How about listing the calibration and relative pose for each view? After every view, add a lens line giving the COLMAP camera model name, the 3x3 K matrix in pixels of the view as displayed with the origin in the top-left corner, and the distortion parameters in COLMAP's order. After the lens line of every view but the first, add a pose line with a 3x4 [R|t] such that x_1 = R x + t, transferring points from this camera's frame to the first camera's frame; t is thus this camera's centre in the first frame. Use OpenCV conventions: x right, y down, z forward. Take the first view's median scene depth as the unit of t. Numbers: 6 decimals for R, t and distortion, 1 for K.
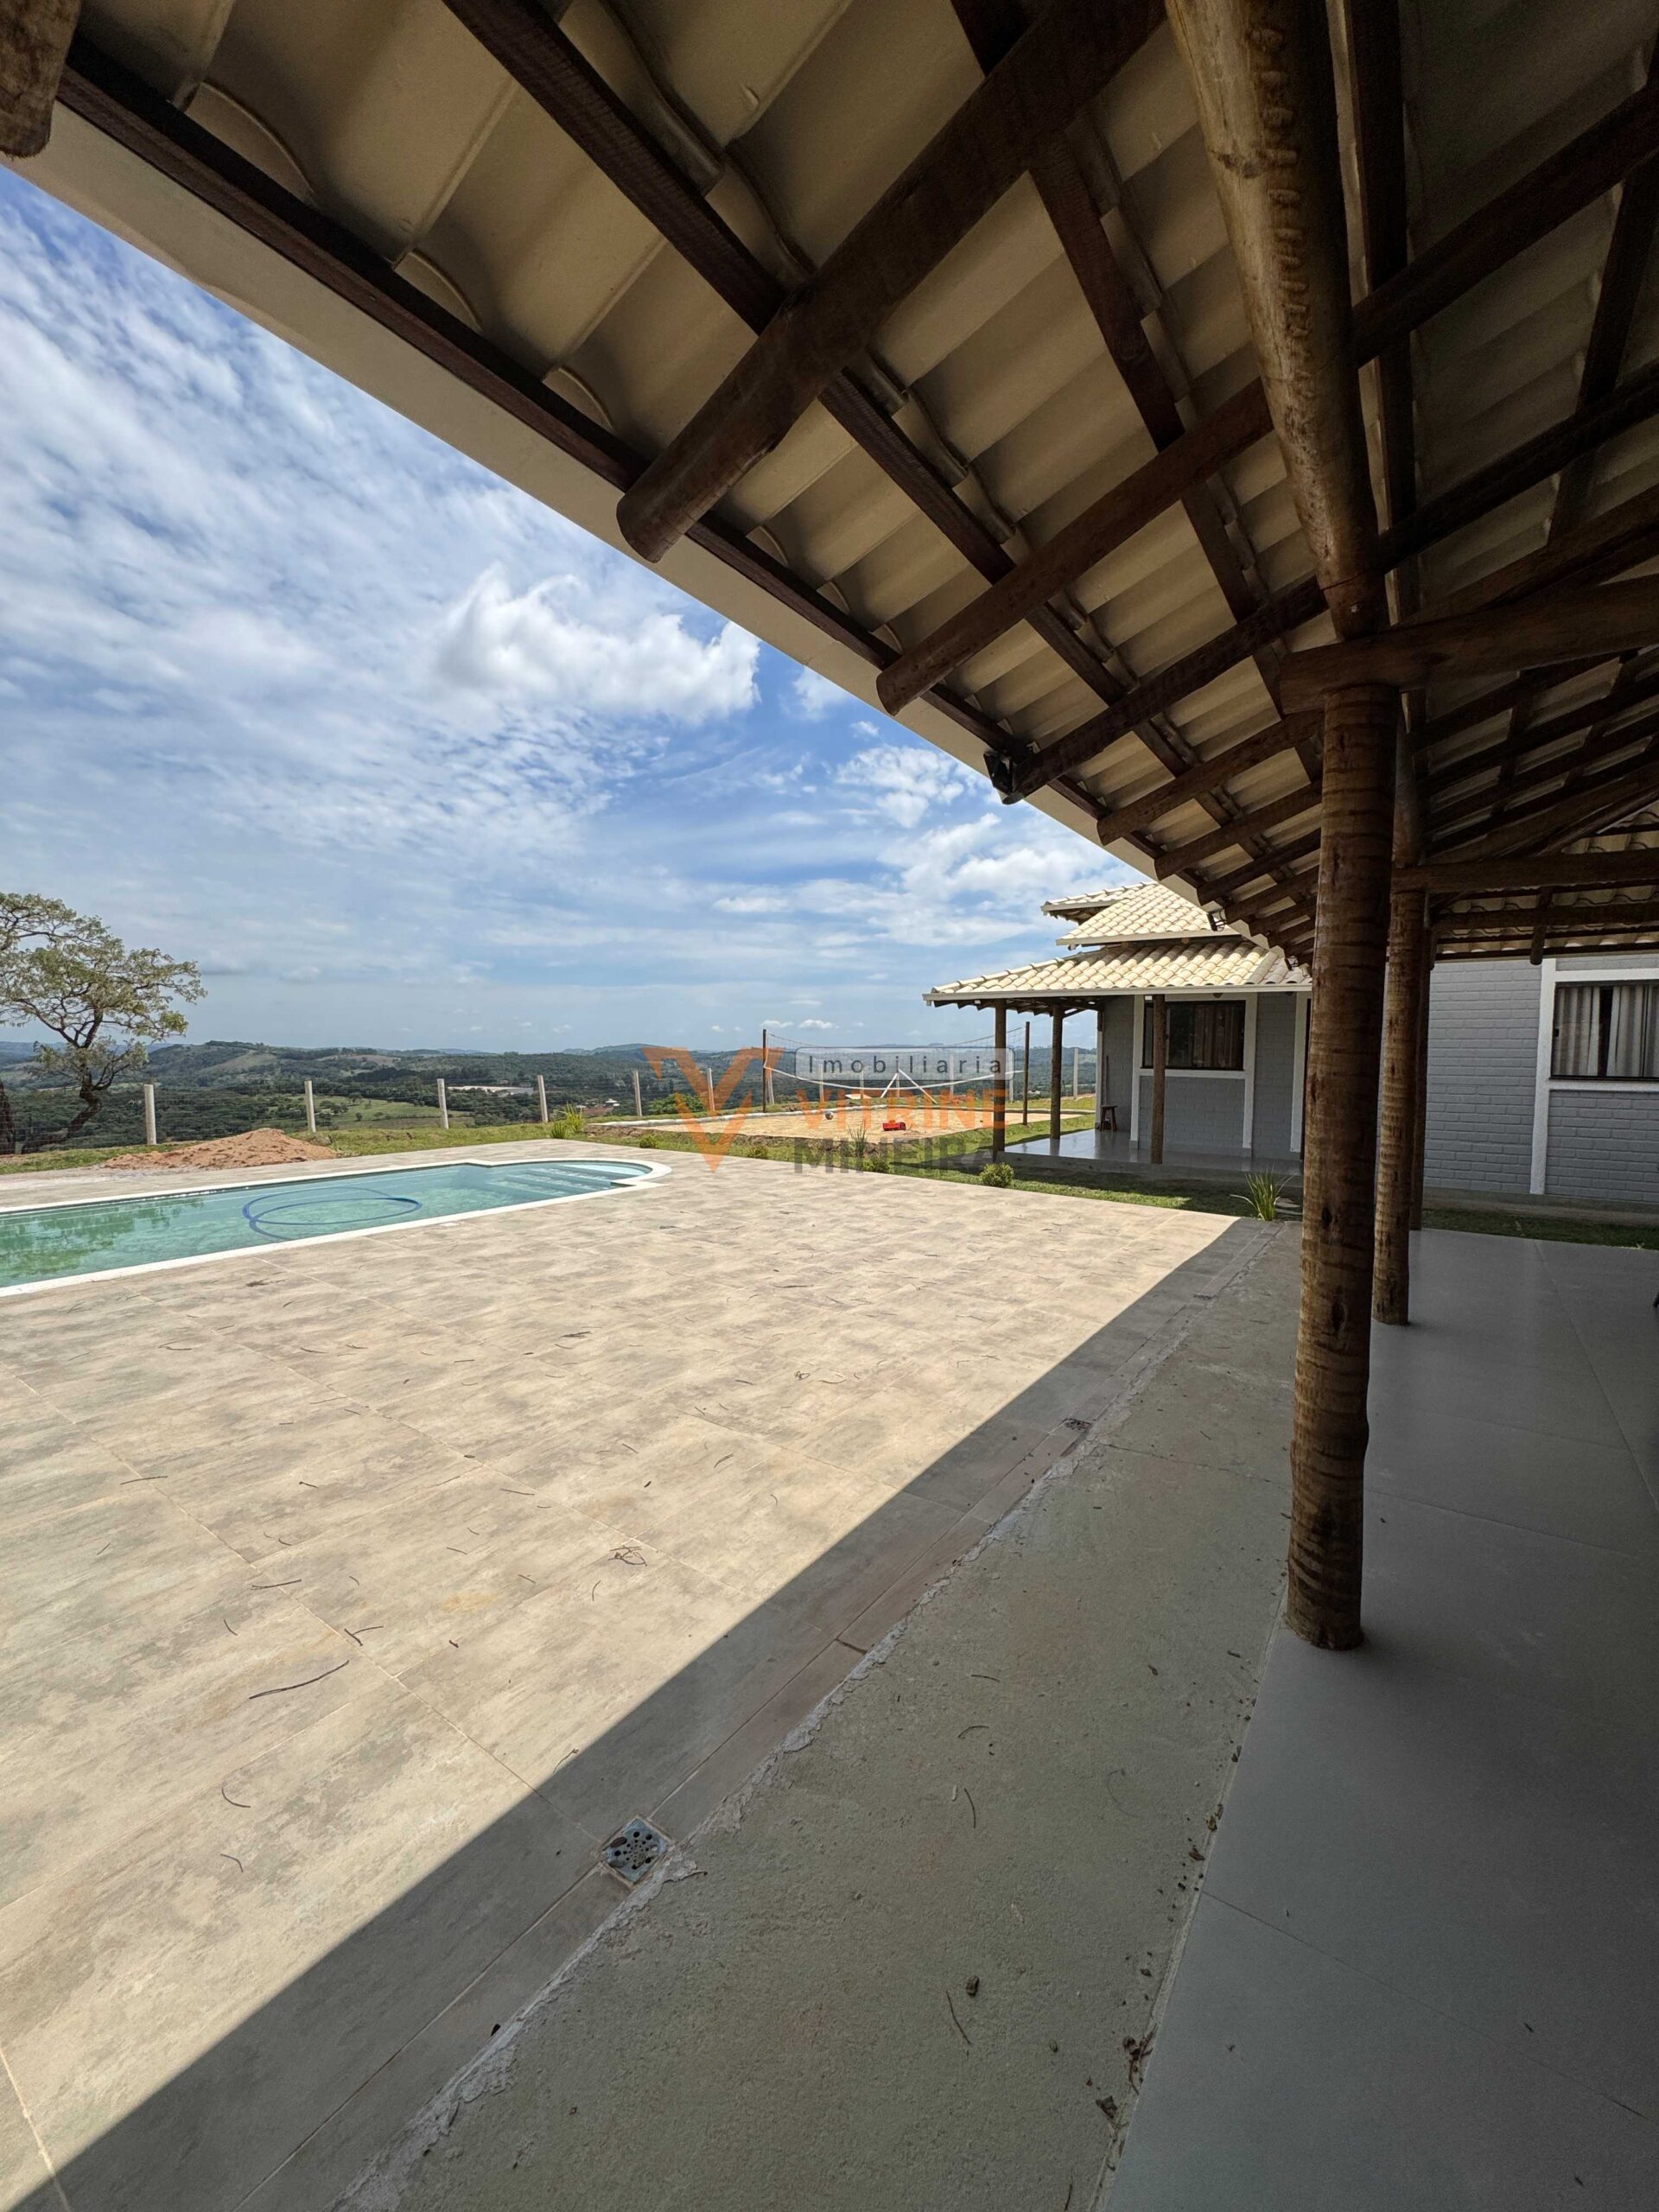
lens RADIAL K [[888.1, 0, 829.5], [0, 888.1, 1106.0], [0, 0, 1]] dist [-0.002707, 0.000807]
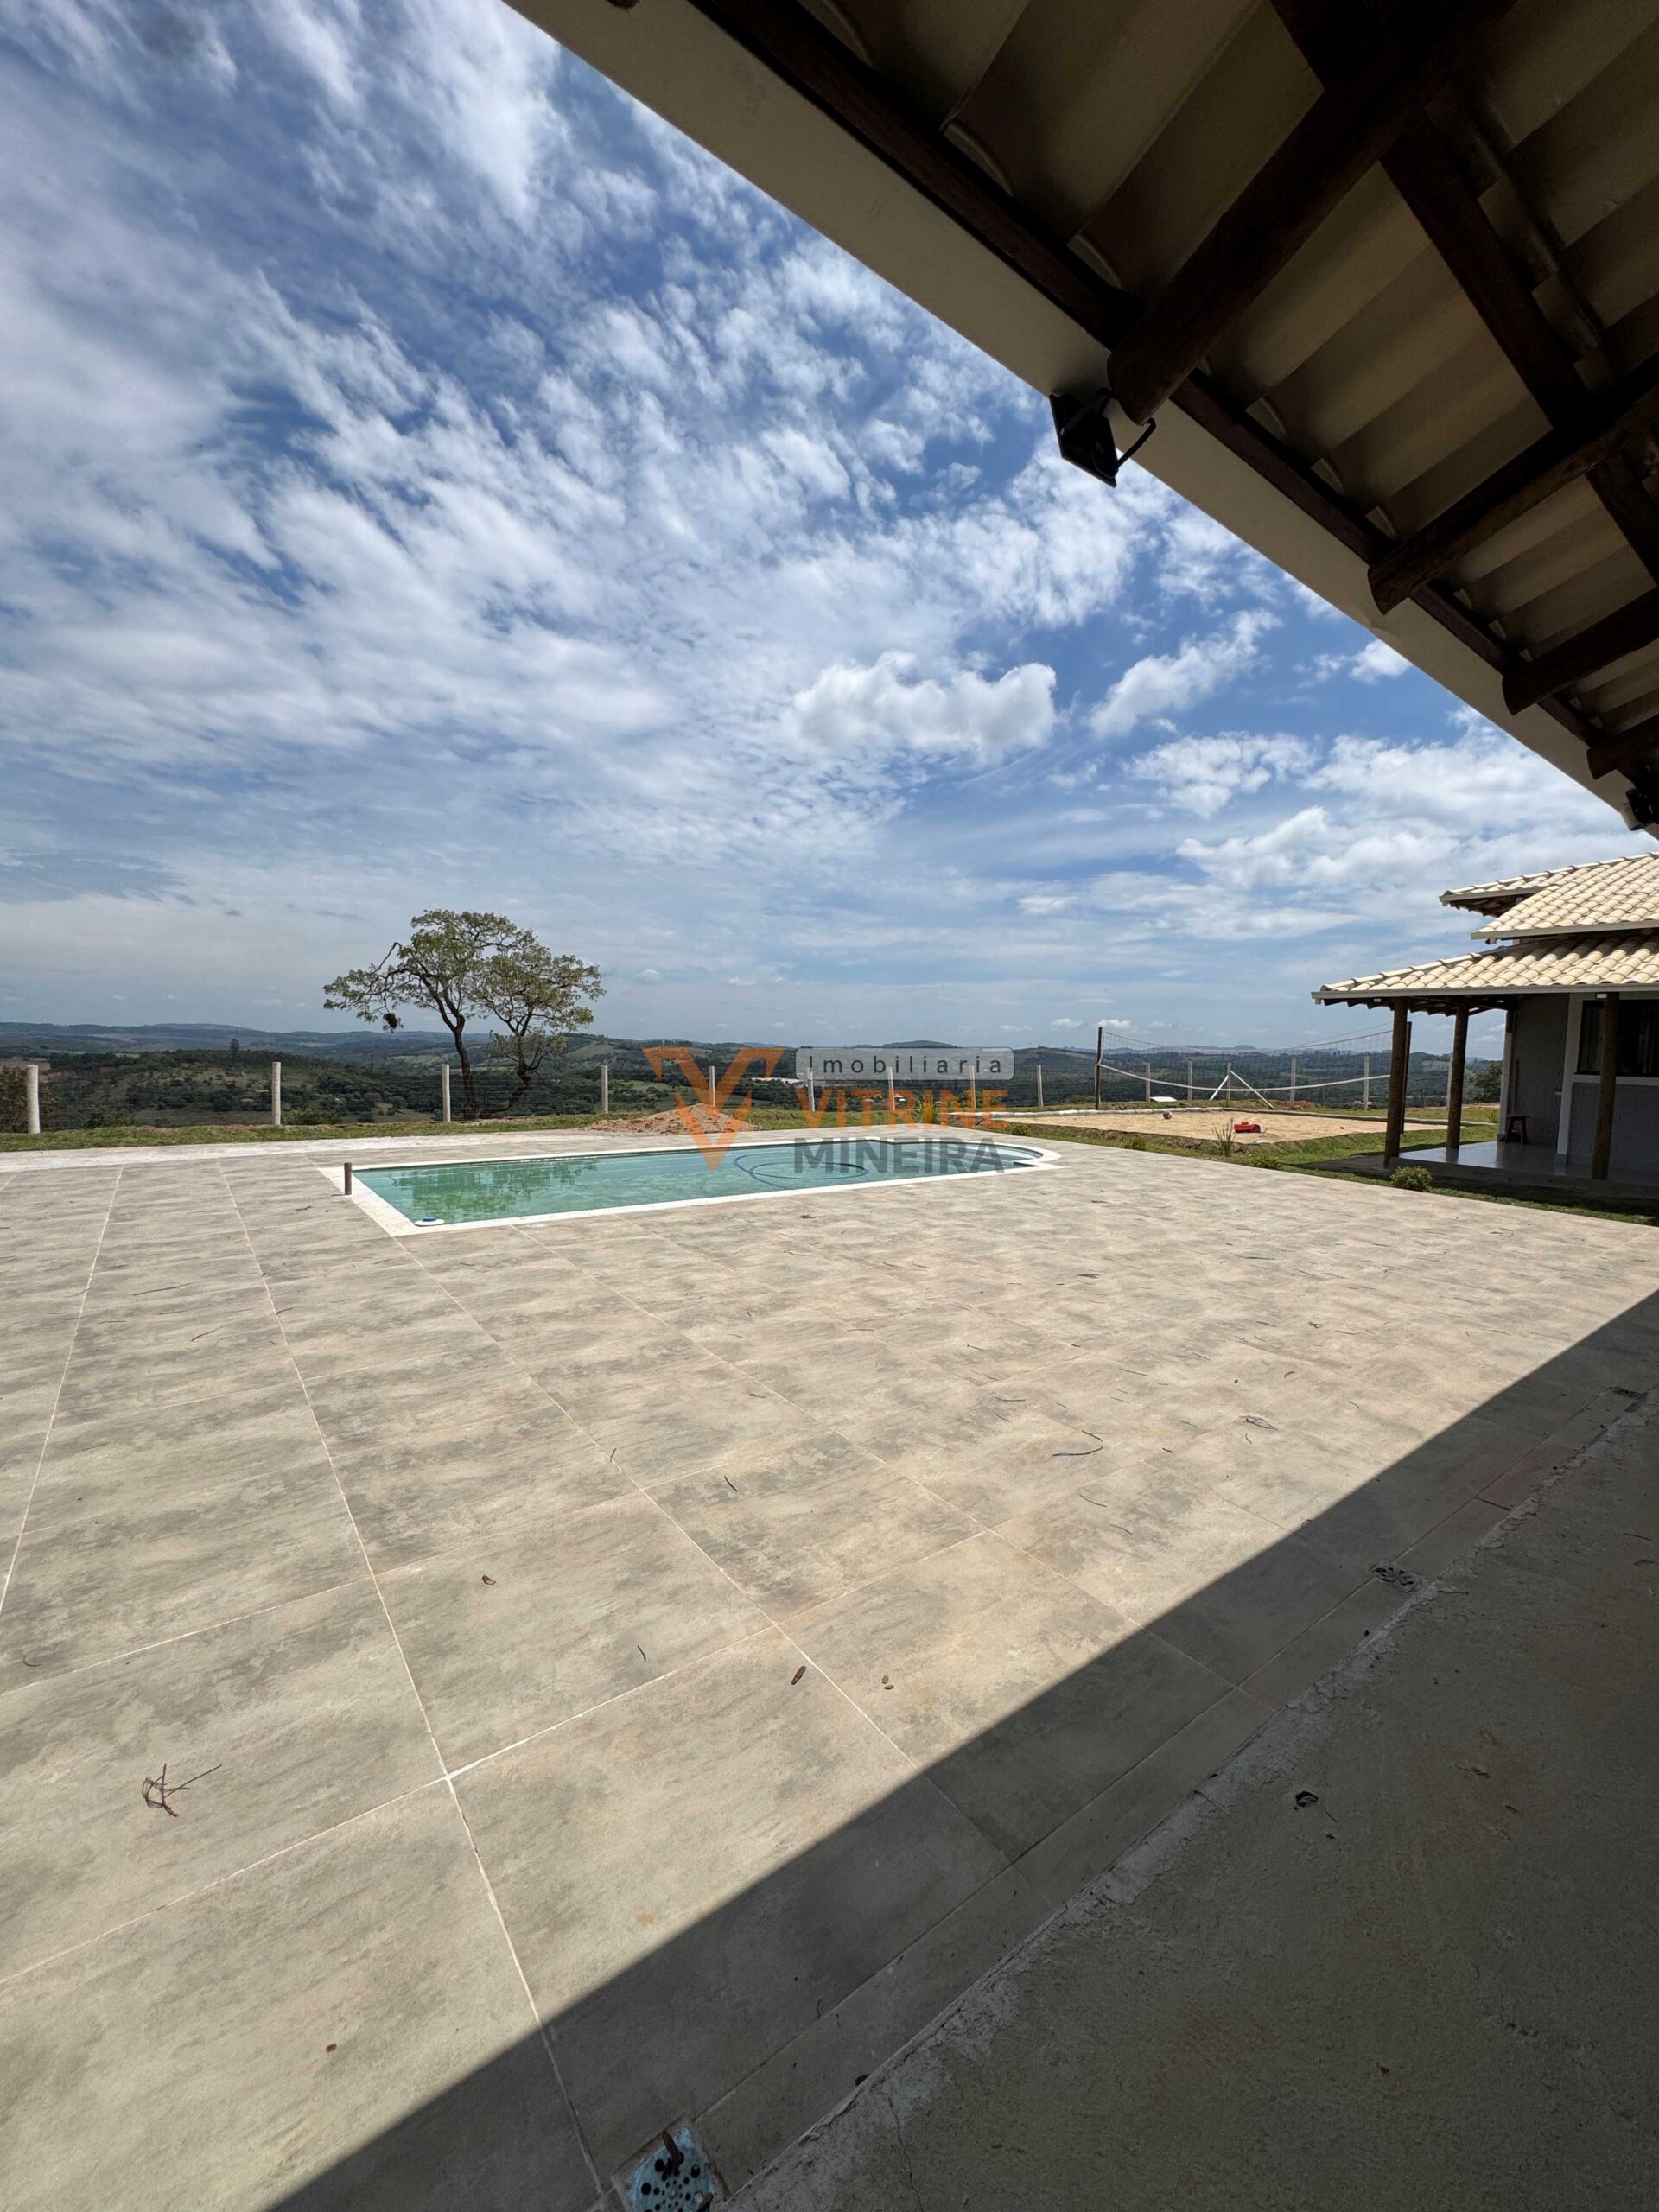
lens RADIAL K [[898.7, 0, 825.5], [0, 898.7, 1051.3], [0, 0, 1]] dist [-0.001542, 0.000065]
pose [[0.951340, 0.018449, -0.307591, -0.102904], [-0.036554, 0.997914, -0.053203, 0.013348], [0.305968, 0.061858, 0.950030, -0.114098]]
